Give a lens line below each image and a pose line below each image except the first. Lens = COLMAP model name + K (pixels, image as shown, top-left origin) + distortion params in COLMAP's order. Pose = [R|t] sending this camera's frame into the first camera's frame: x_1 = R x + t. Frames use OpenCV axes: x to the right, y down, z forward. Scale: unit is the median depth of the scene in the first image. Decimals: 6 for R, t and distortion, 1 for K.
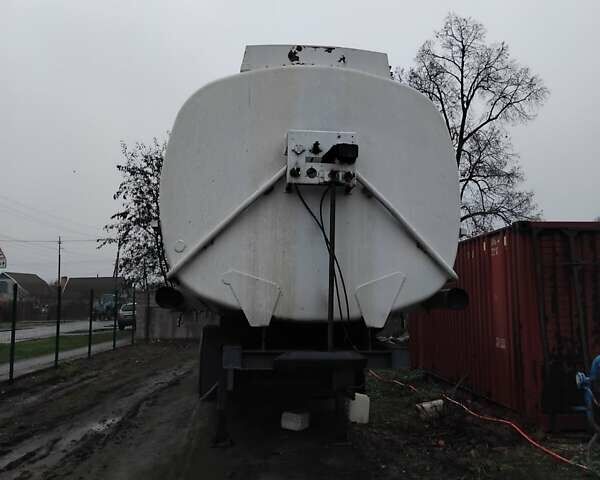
lens RADIAL K [[578.0, 0, 300.0], [0, 578.0, 240.0], [0, 0, 1]] dist [0.086593, -0.200031]
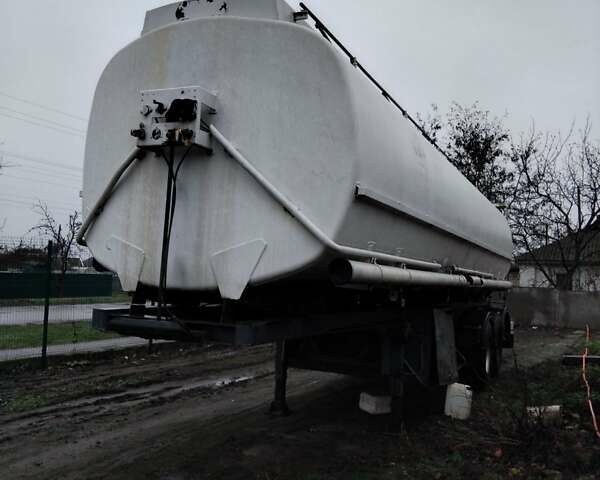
lens RADIAL K [[578.0, 0, 300.0], [0, 578.0, 240.0], [0, 0, 1]] dist [0.086593, -0.200031]
pose [[0.865360, 0.008275, -0.501083, 0.684528], [0.010872, 0.999318, 0.035278, 0.027051], [0.501033, -0.035975, 0.864680, 0.271616]]
